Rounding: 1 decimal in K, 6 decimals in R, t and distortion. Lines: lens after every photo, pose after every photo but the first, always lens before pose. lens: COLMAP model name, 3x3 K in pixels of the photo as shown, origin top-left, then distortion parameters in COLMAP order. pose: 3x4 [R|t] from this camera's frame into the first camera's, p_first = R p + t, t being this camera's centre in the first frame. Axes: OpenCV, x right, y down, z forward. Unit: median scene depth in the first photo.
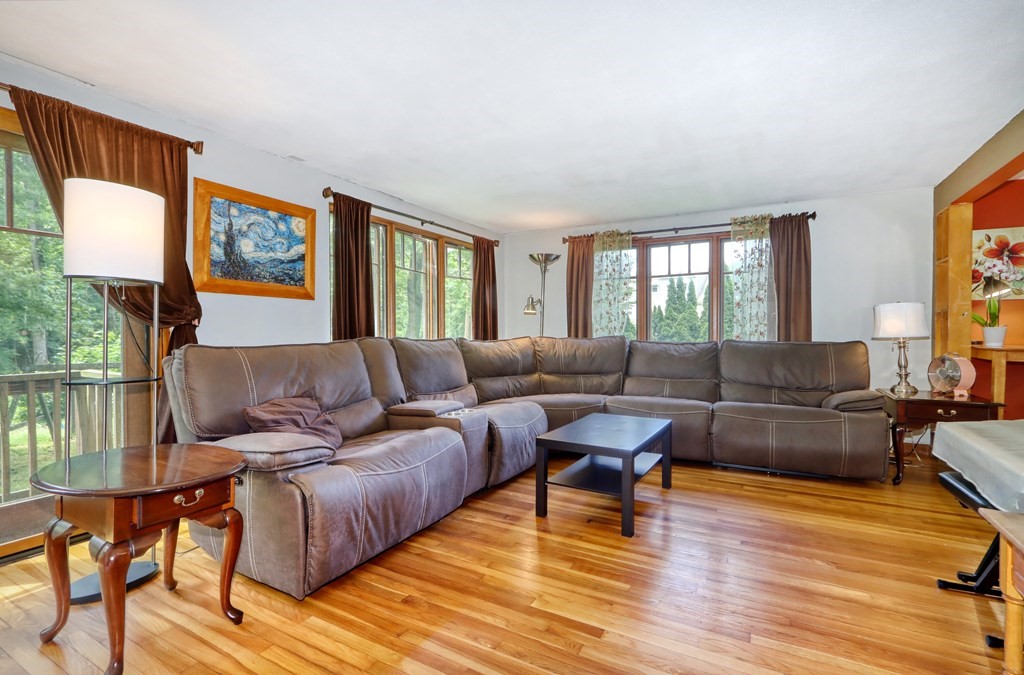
lens RADIAL K [[471.9, 0, 514.0], [0, 471.9, 335.9], [0, 0, 1]] dist [-0.002939, -0.000918]
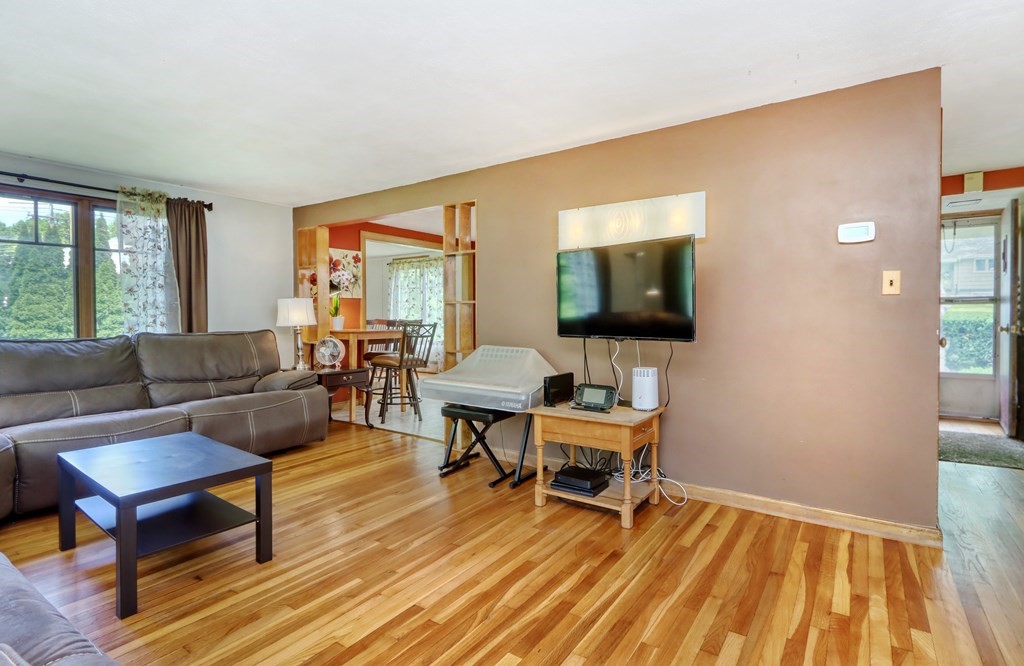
lens RADIAL K [[478.3, 0, 517.9], [0, 478.3, 322.7], [0, 0, 1]] dist [0.001205, -0.000150]
pose [[0.120219, -0.018721, 0.992571, -0.339301], [0.011128, 0.999785, 0.017510, -0.018584], [-0.992685, 0.008941, 0.120402, 0.242669]]
